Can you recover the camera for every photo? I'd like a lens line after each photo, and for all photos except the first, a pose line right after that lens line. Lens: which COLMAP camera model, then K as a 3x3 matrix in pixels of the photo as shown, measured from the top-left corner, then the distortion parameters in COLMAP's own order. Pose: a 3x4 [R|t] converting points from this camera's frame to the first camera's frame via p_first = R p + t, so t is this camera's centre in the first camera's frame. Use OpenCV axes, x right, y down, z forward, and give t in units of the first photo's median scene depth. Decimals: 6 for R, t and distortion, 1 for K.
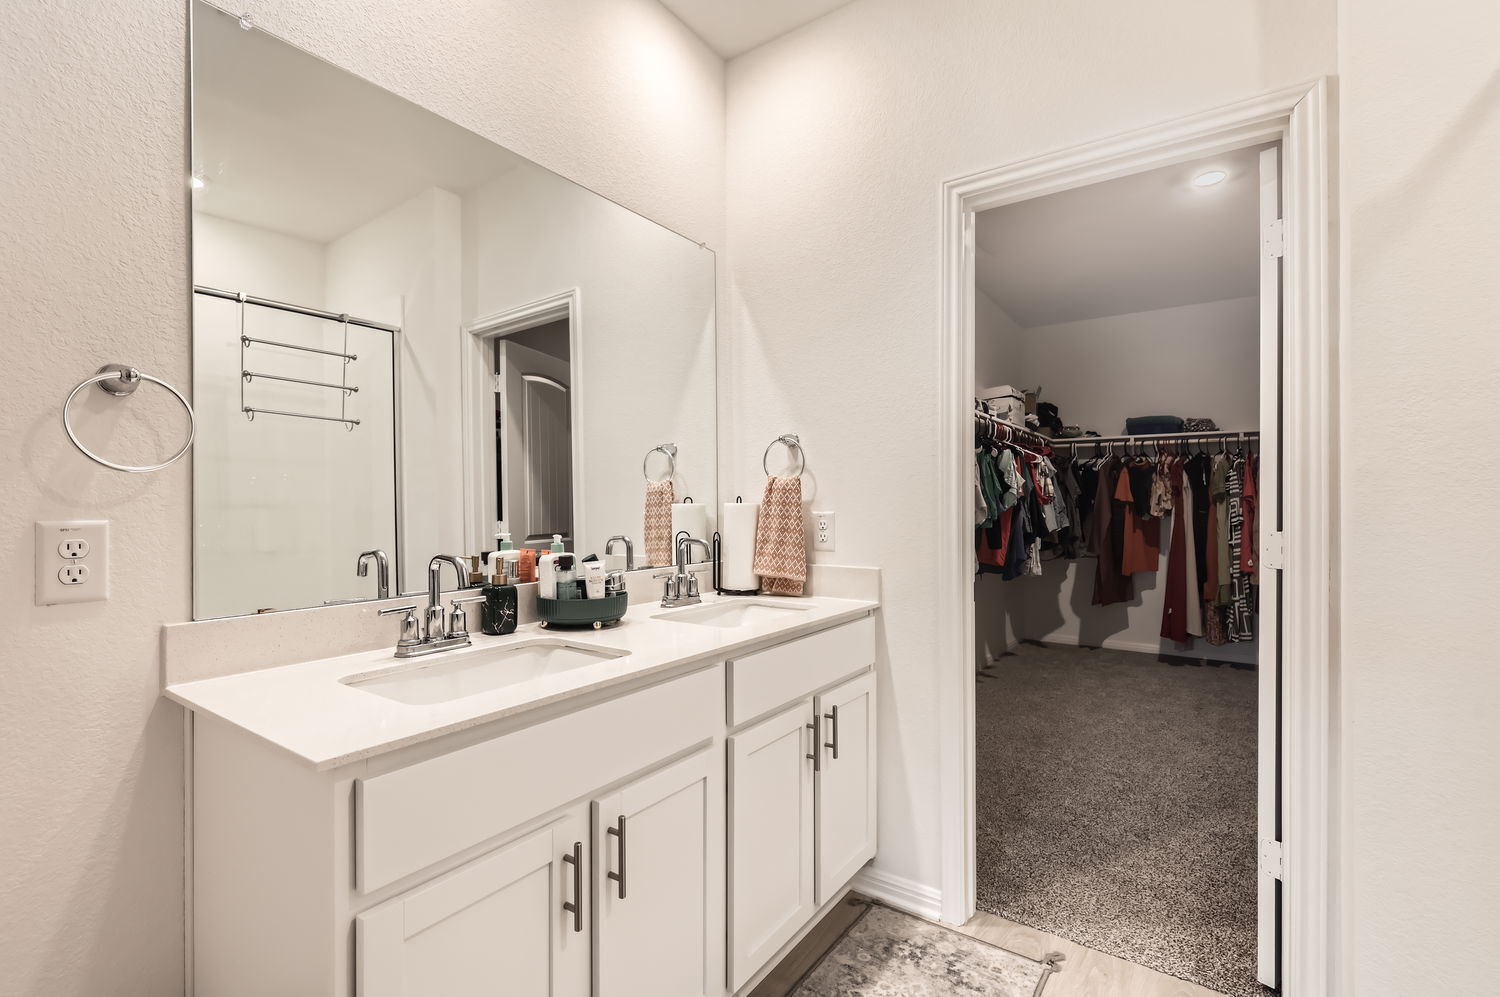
lens RADIAL K [[674.9, 0, 750.0], [0, 674.9, 501.7], [0, 0, 1]] dist [0.006689, -0.001715]
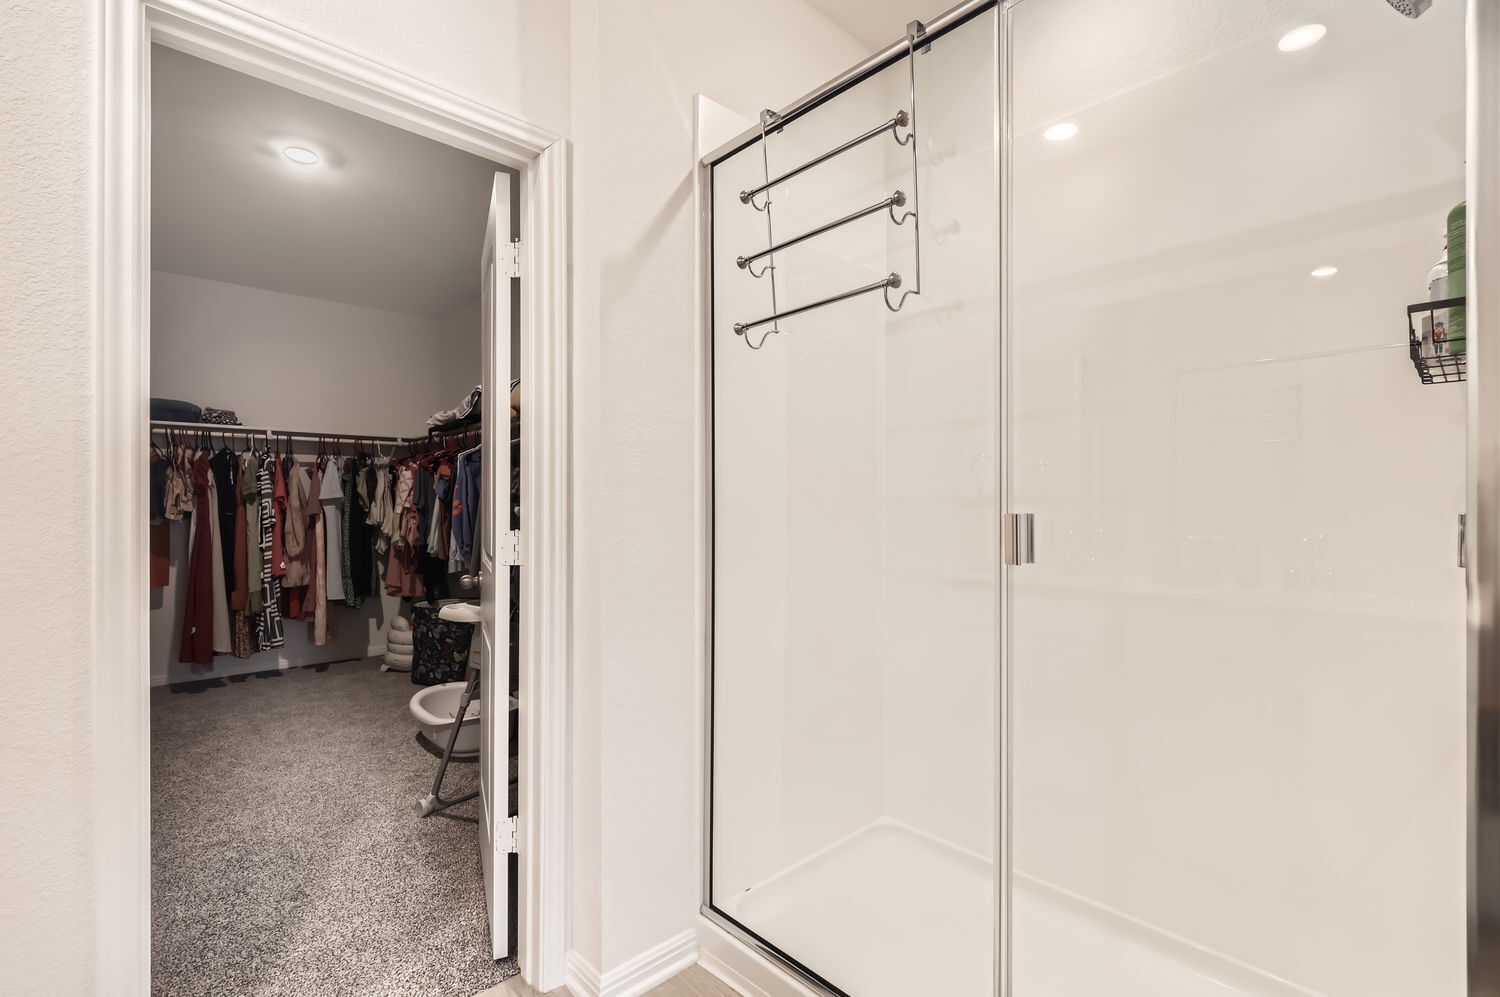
lens RADIAL K [[674.9, 0, 747.8], [0, 674.9, 502.3], [0, 0, 1]] dist [0.006689, -0.001715]
pose [[0.216476, 0.001031, 0.976287, -0.064125], [-0.000590, 0.999999, -0.000925, 0.000115], [-0.976288, -0.000376, 0.216477, 0.132337]]
